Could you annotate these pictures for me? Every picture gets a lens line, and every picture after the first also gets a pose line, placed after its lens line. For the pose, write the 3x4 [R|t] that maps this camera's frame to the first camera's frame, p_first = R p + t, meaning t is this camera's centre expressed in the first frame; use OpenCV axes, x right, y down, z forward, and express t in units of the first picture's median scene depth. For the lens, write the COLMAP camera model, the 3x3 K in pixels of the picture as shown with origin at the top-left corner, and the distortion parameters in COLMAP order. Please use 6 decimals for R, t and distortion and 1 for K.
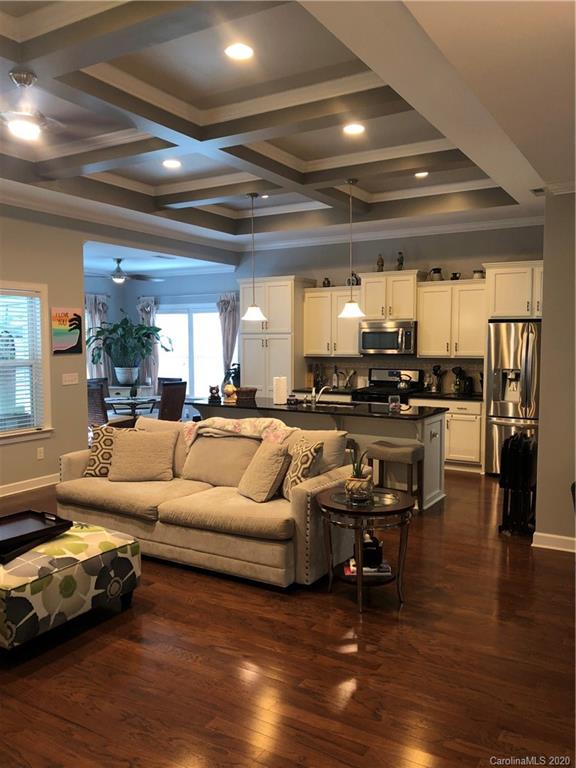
lens RADIAL K [[633.3, 0, 293.6], [0, 633.3, 386.7], [0, 0, 1]] dist [0.061144, -0.063506]
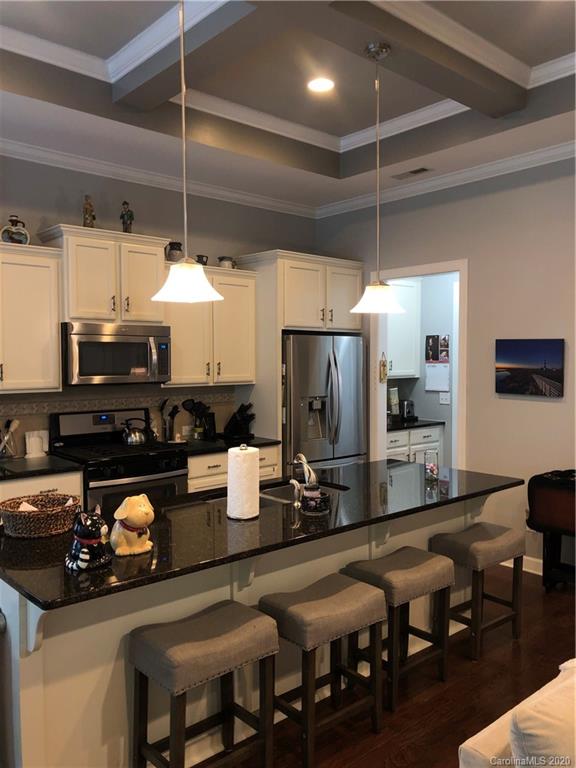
lens RADIAL K [[633.3, 0, 291.9], [0, 633.3, 376.2], [0, 0, 1]] dist [0.061144, -0.063506]
pose [[0.305748, -0.026160, 0.951753, -0.369874], [0.070054, 0.997531, 0.004914, -0.057093], [-0.949532, 0.065172, 0.306825, 0.790353]]
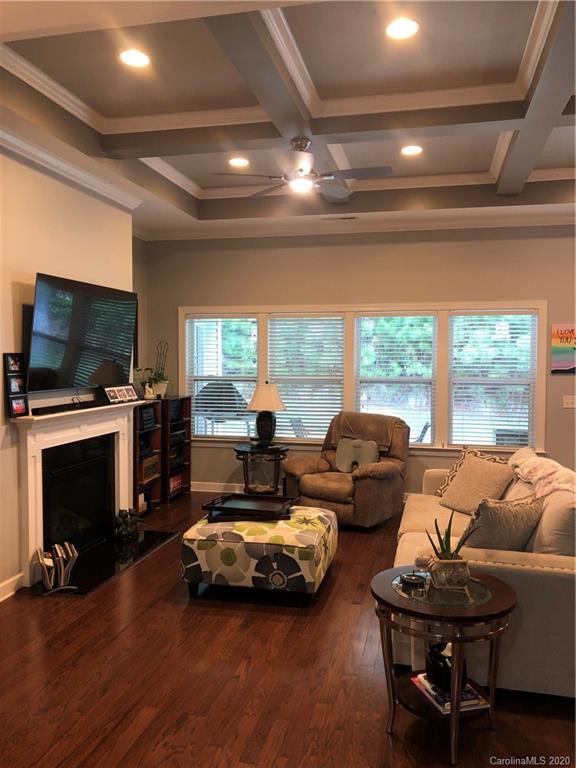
lens RADIAL K [[633.3, 0, 292.7], [0, 633.3, 383.7], [0, 0, 1]] dist [0.061144, -0.063506]
pose [[0.299559, 0.044913, -0.953020, 0.391093], [-0.076885, 0.996779, 0.022808, -0.027230], [0.950975, 0.066441, 0.302047, 0.336728]]
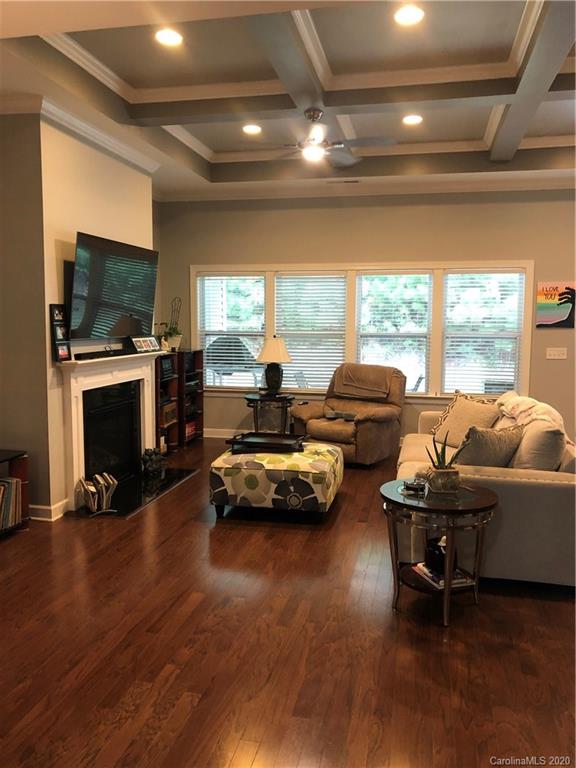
lens RADIAL K [[633.3, 0, 292.4], [0, 633.3, 379.2], [0, 0, 1]] dist [0.061144, -0.063506]
pose [[0.313156, 0.094154, -0.945023, 0.460146], [-0.079174, 0.994198, 0.072817, -0.011943], [0.946396, 0.052019, 0.318793, 0.290018]]
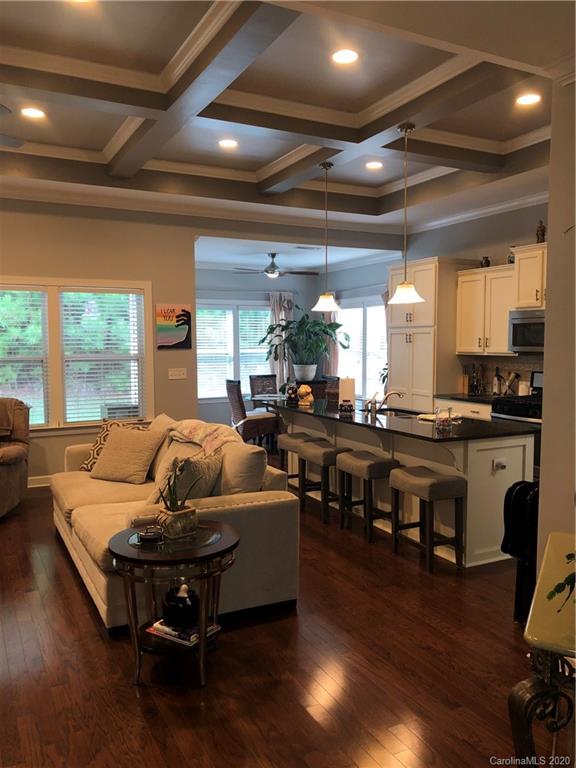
lens RADIAL K [[633.3, 0, 287.1], [0, 633.3, 386.3], [0, 0, 1]] dist [0.061144, -0.063506]
pose [[0.843780, 0.037660, -0.535367, 0.339389], [-0.037727, 0.999229, 0.010830, -0.009338], [0.535362, 0.011060, 0.844550, 0.231553]]
